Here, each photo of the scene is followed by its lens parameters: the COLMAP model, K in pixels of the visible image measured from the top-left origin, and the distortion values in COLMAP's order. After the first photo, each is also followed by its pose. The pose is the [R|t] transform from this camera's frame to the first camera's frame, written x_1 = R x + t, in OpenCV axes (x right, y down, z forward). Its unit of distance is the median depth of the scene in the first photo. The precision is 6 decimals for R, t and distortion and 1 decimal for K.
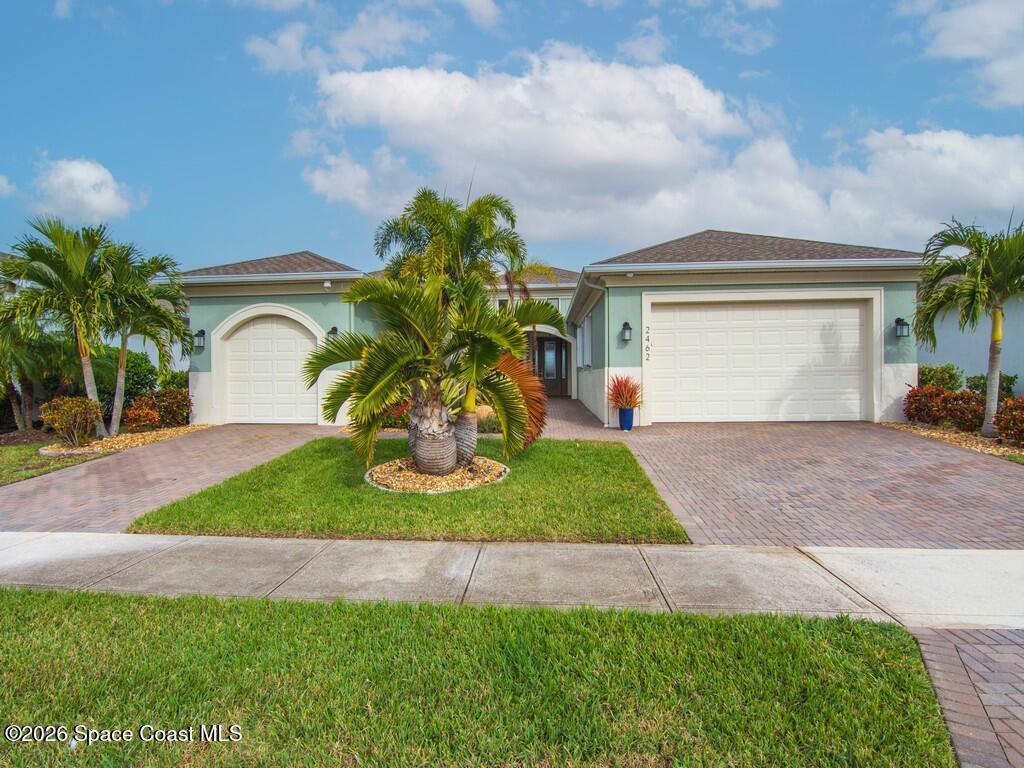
lens RADIAL K [[497.3, 0, 512.0], [0, 497.3, 384.0], [0, 0, 1]] dist [-0.037604, -0.000116]
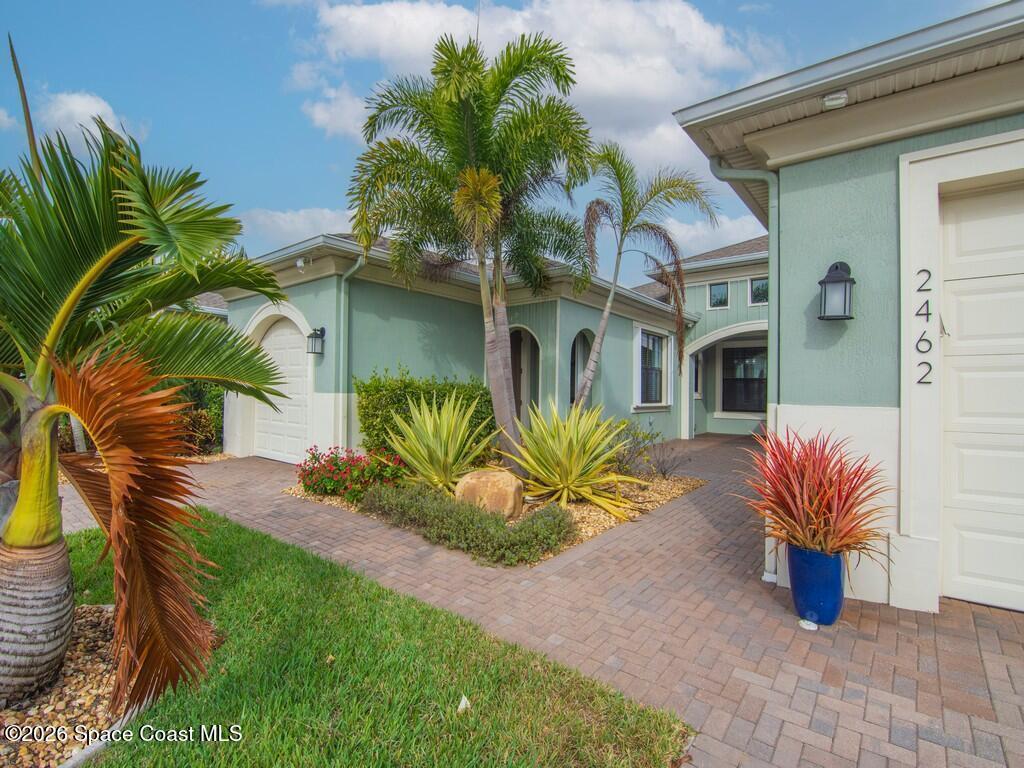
lens RADIAL K [[497.3, 0, 512.0], [0, 497.3, 384.0], [0, 0, 1]] dist [-0.037604, -0.000116]
pose [[0.821410, 0.016250, -0.570107, 0.236776], [-0.043711, 0.998448, -0.034521, -0.028066], [0.568661, 0.053276, 0.820845, 0.631580]]
